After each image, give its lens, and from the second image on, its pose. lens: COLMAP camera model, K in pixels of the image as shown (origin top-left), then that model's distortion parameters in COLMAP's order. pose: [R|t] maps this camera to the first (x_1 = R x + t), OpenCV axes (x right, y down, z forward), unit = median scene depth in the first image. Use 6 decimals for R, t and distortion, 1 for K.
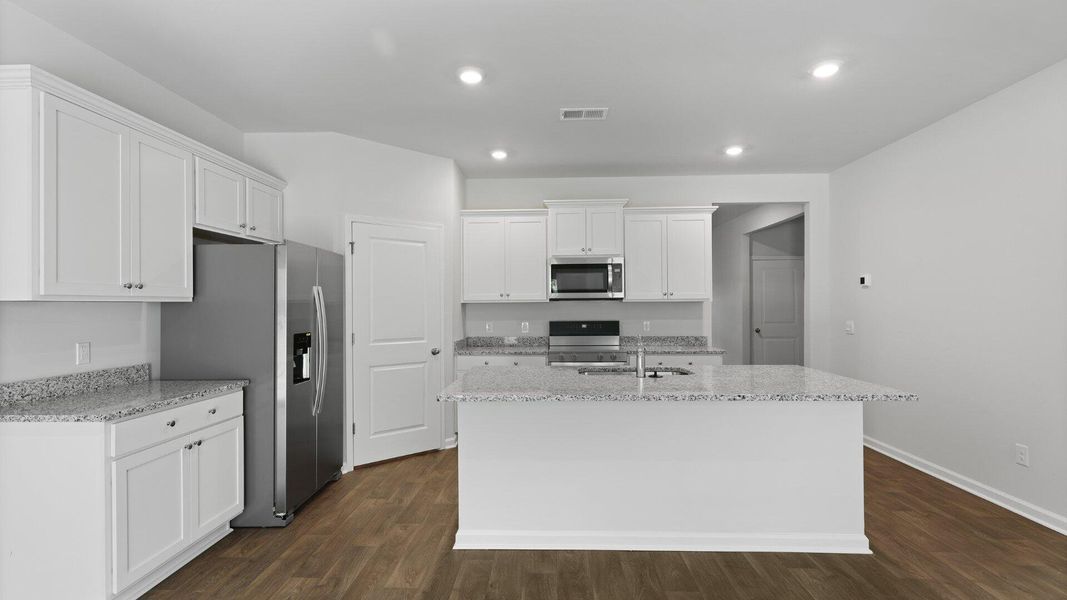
lens RADIAL K [[512.6, 0, 533.5], [0, 512.6, 300.0], [0, 0, 1]] dist [-0.001111, -0.000125]
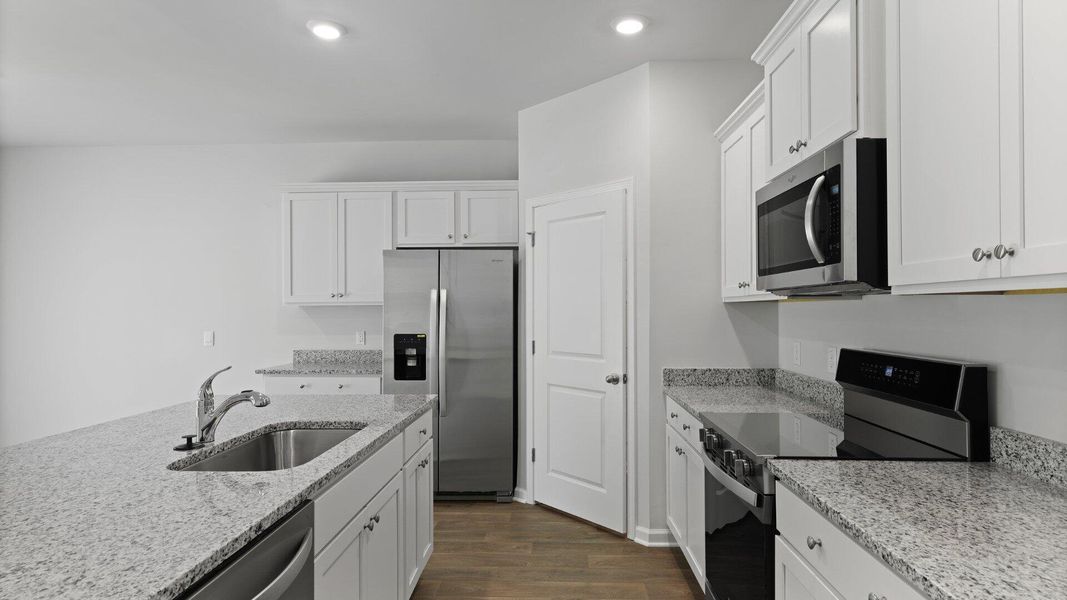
lens RADIAL K [[601.5, 0, 533.5], [0, 601.5, 300.0], [0, 0, 1]] dist [0.003871, 0.000771]
pose [[-0.007748, -0.010280, -0.999917, 0.523639], [0.012123, 0.999873, -0.010373, 0.007113], [0.999896, -0.012203, -0.007623, 0.837936]]
